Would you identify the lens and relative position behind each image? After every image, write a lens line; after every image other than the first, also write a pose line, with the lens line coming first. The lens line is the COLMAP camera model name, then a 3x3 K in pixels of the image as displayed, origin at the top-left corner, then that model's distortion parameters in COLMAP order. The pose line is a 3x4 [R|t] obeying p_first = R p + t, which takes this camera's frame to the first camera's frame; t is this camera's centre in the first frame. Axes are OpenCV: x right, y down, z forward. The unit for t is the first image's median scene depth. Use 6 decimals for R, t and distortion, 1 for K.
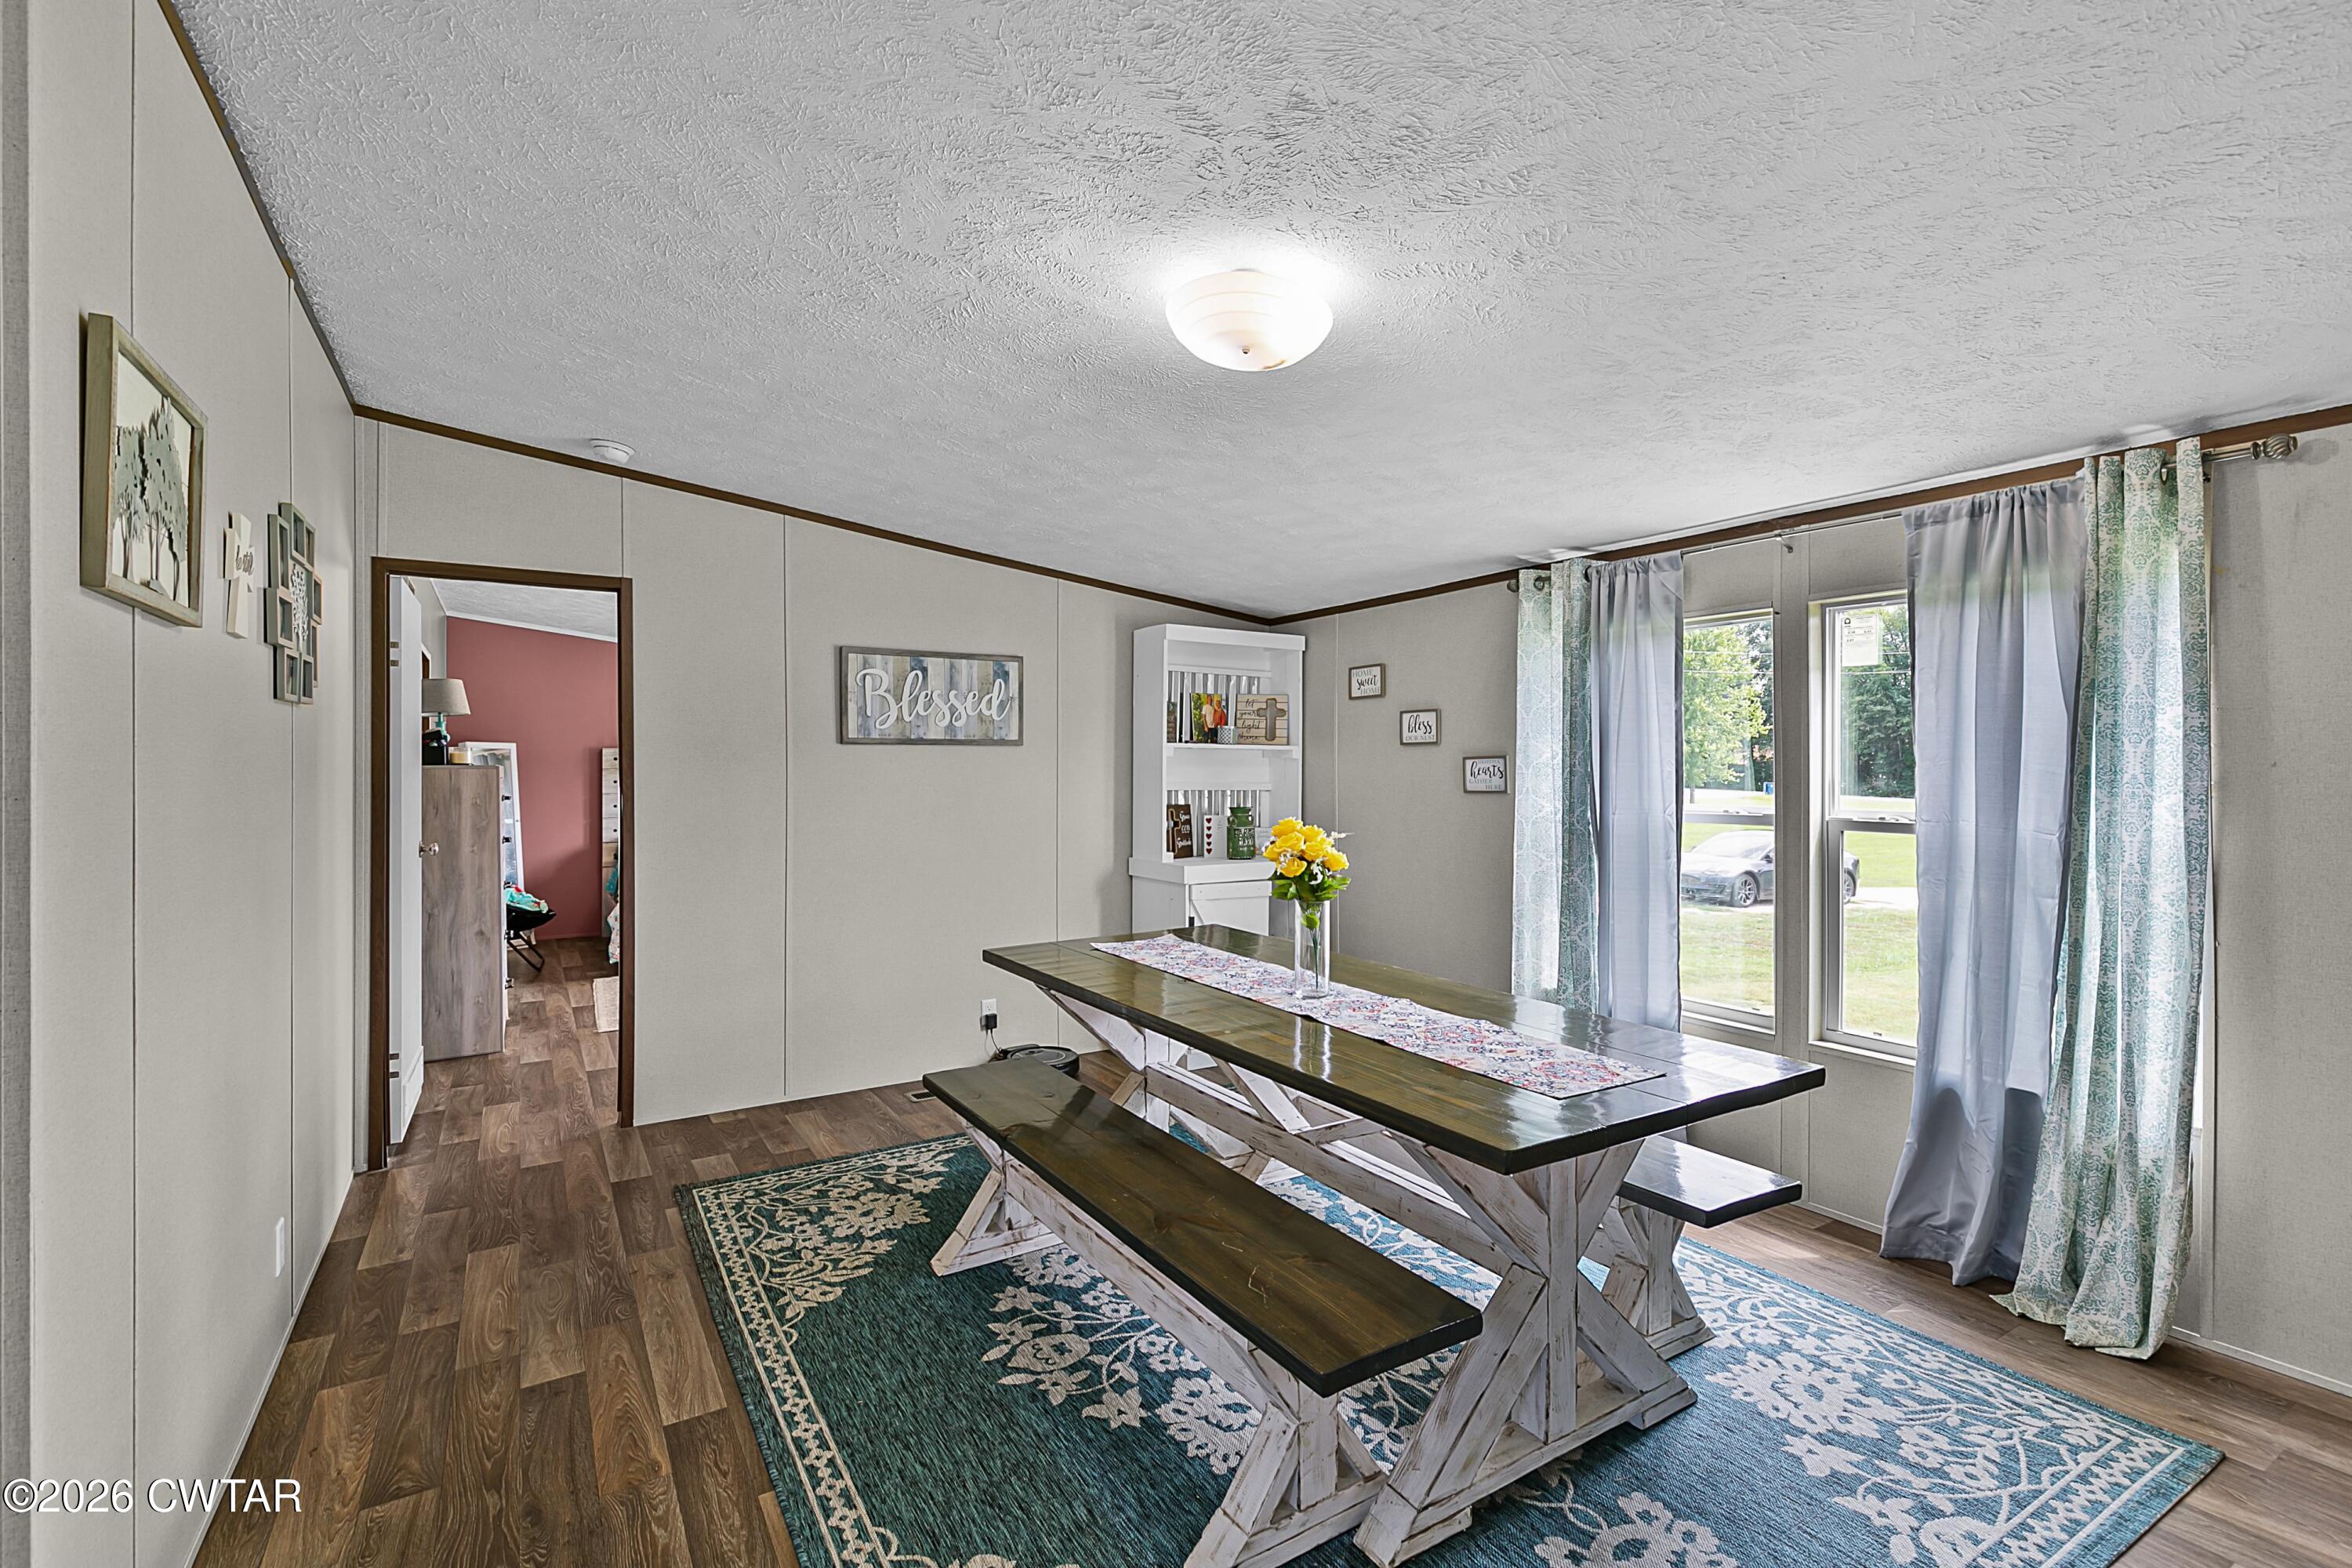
lens RADIAL K [[1034.6, 0, 1182.5], [0, 1034.6, 809.3], [0, 0, 1]] dist [-0.014096, -0.000343]
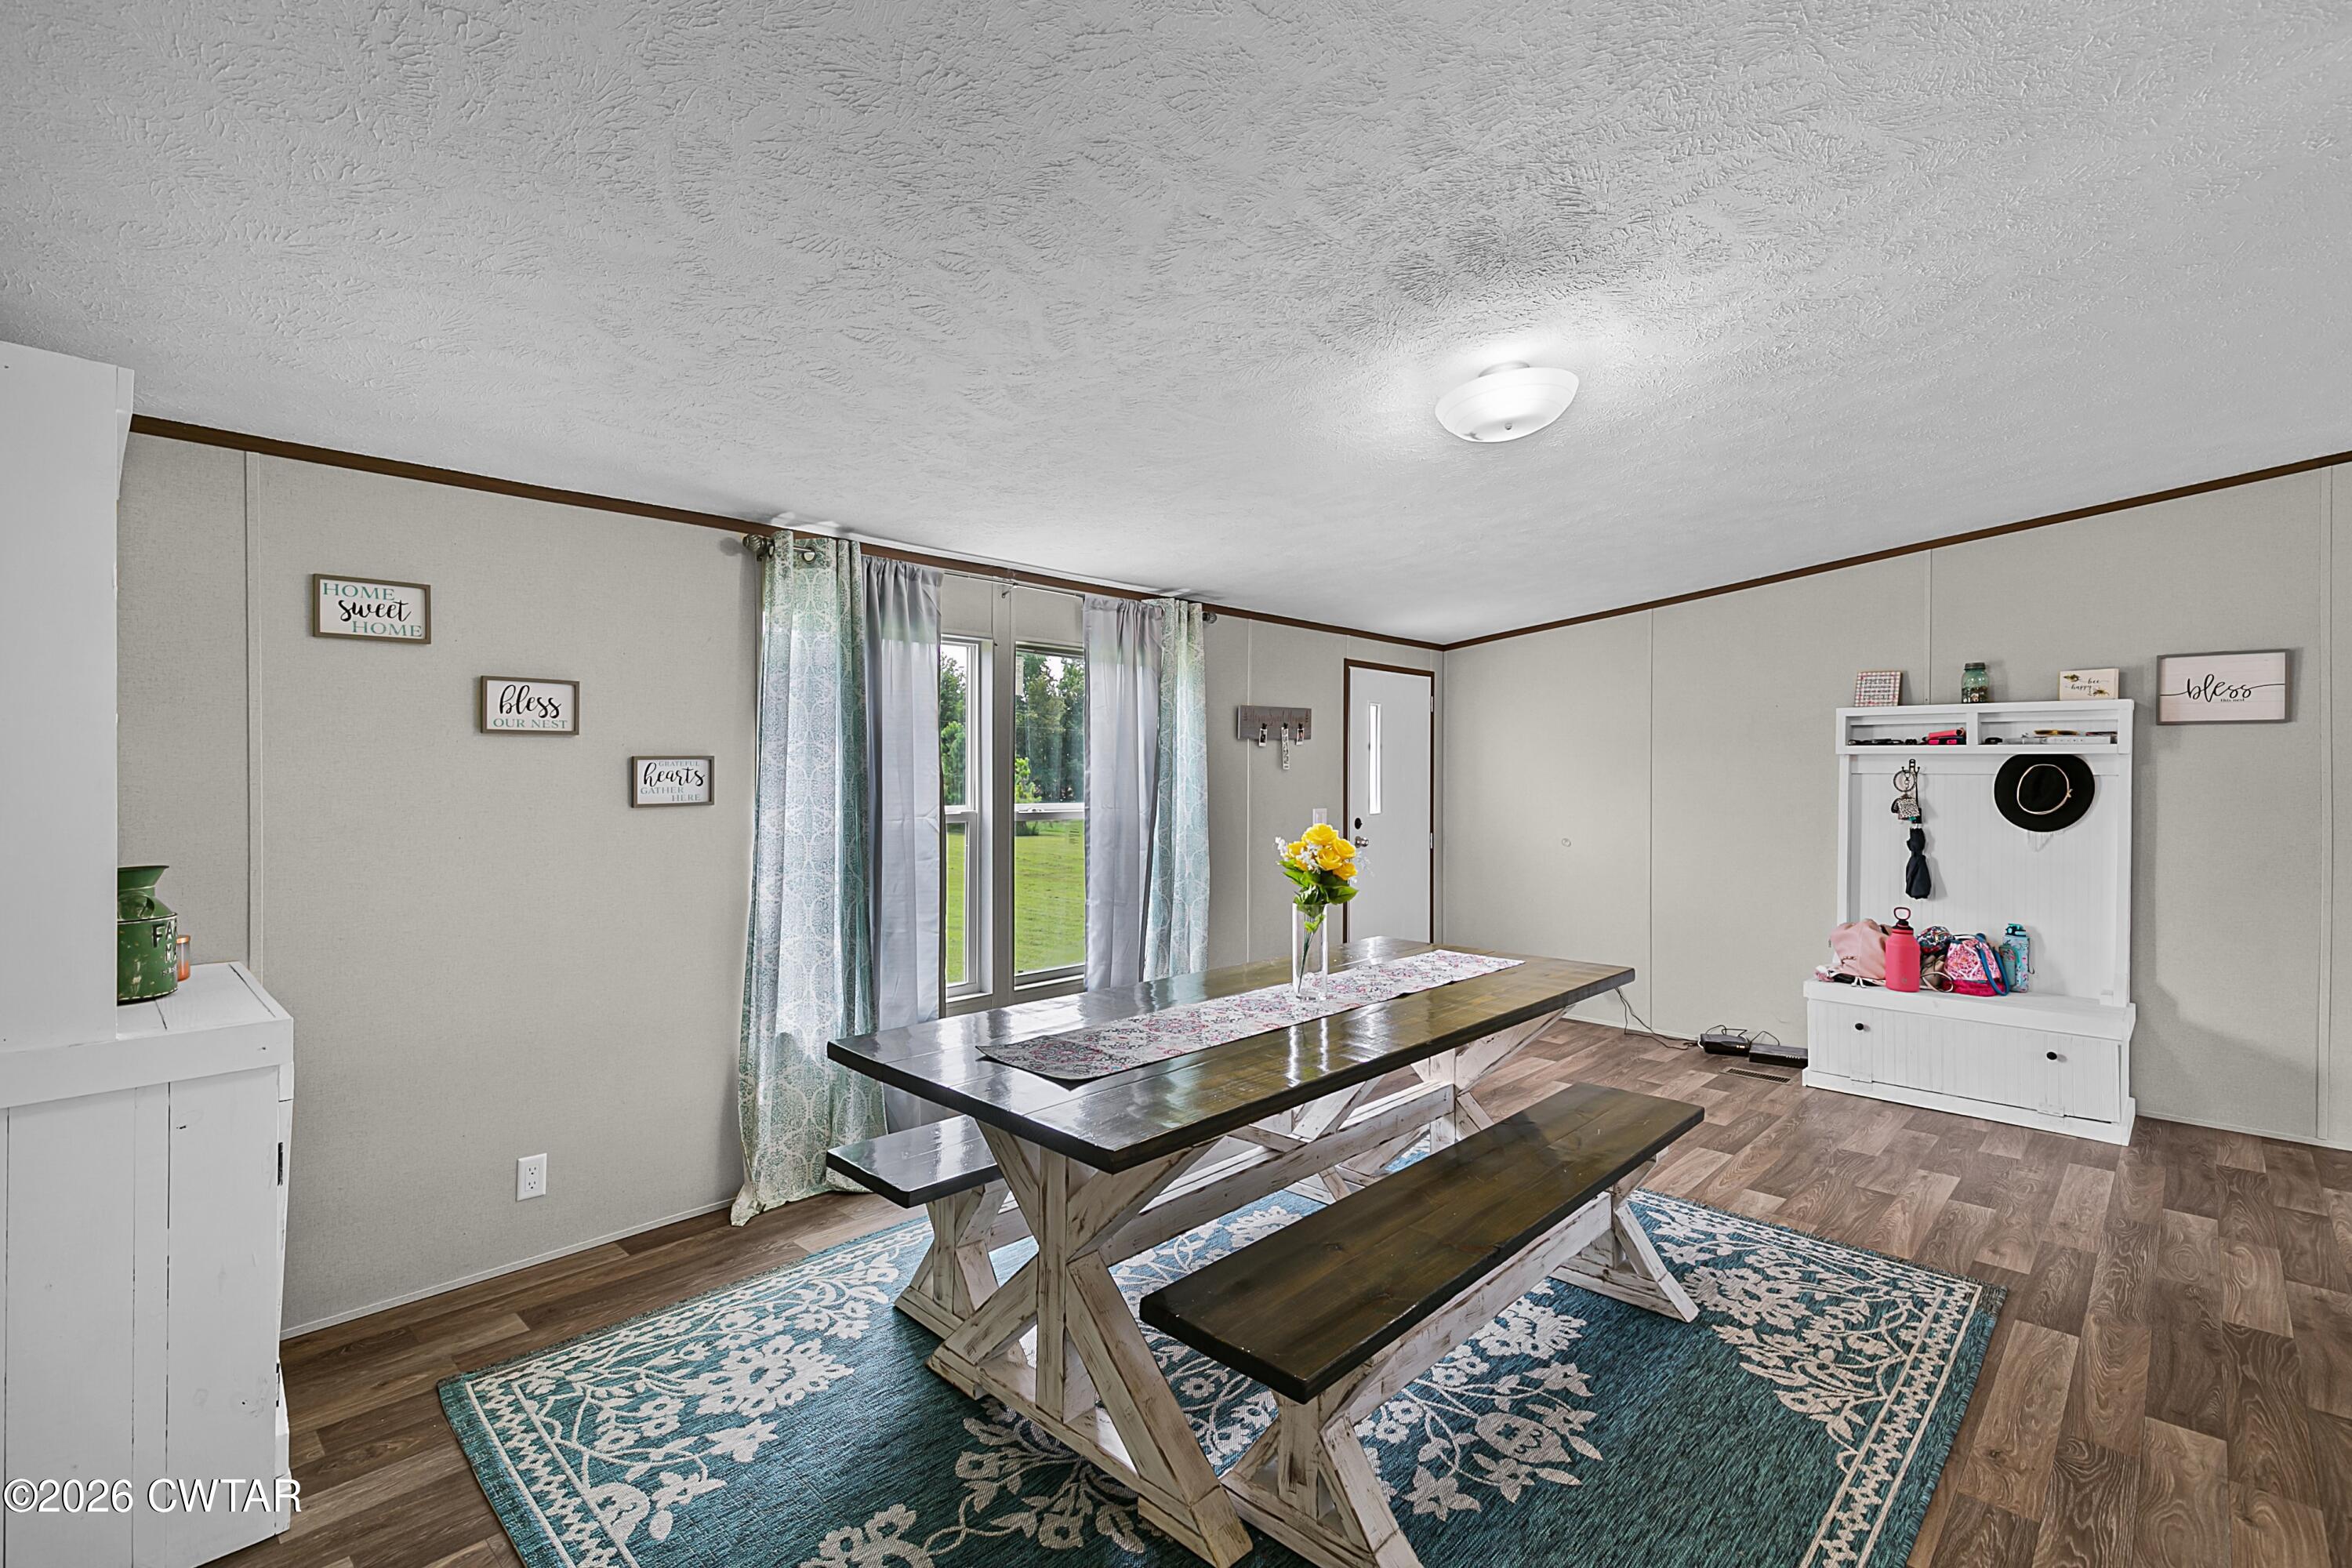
lens RADIAL K [[1063.0, 0, 1185.6], [0, 1063.0, 775.1], [0, 0, 1]] dist [0.012505, -0.001237]
pose [[-0.242319, -0.006901, 0.970172, -0.979438], [0.032585, 0.999353, 0.015248, -0.069065], [-0.969649, 0.035308, -0.241937, 1.532522]]
